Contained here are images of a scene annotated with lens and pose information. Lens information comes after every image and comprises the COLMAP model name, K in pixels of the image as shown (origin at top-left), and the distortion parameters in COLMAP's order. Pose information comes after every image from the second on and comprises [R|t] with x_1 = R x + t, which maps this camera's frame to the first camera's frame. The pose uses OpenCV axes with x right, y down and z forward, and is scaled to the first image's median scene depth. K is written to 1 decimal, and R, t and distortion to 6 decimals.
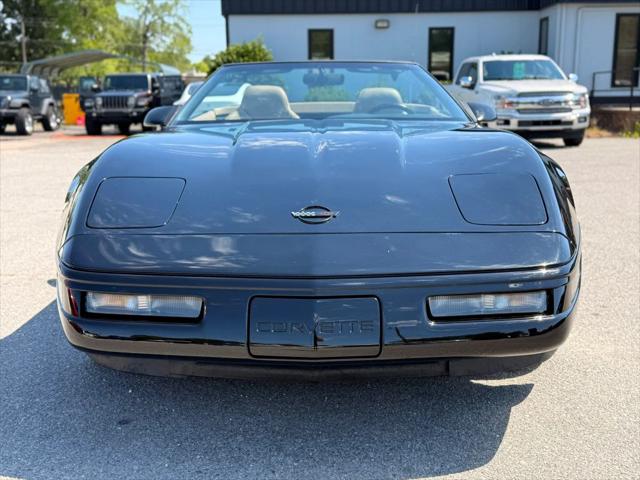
lens RADIAL K [[749.9, 0, 320.0], [0, 749.9, 240.0], [0, 0, 1]] dist [0.212455, -0.572514]
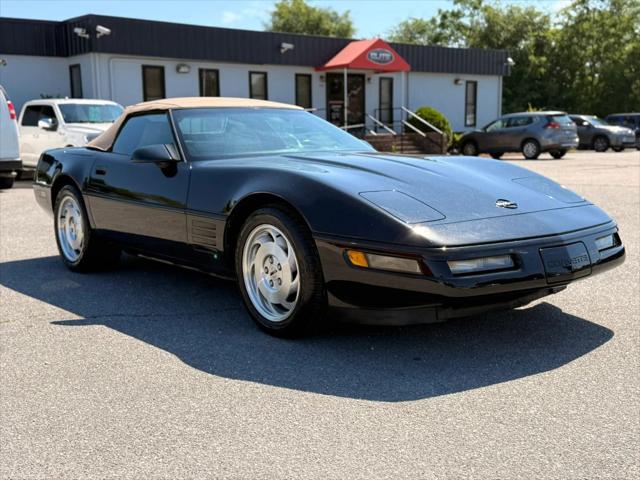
lens RADIAL K [[749.9, 0, 320.0], [0, 749.9, 240.0], [0, 0, 1]] dist [0.212455, -0.572514]
pose [[0.763183, -0.091972, 0.639604, -0.759227], [0.126714, 0.991902, -0.008565, 0.003001], [-0.633637, 0.087583, 0.768657, -0.004517]]
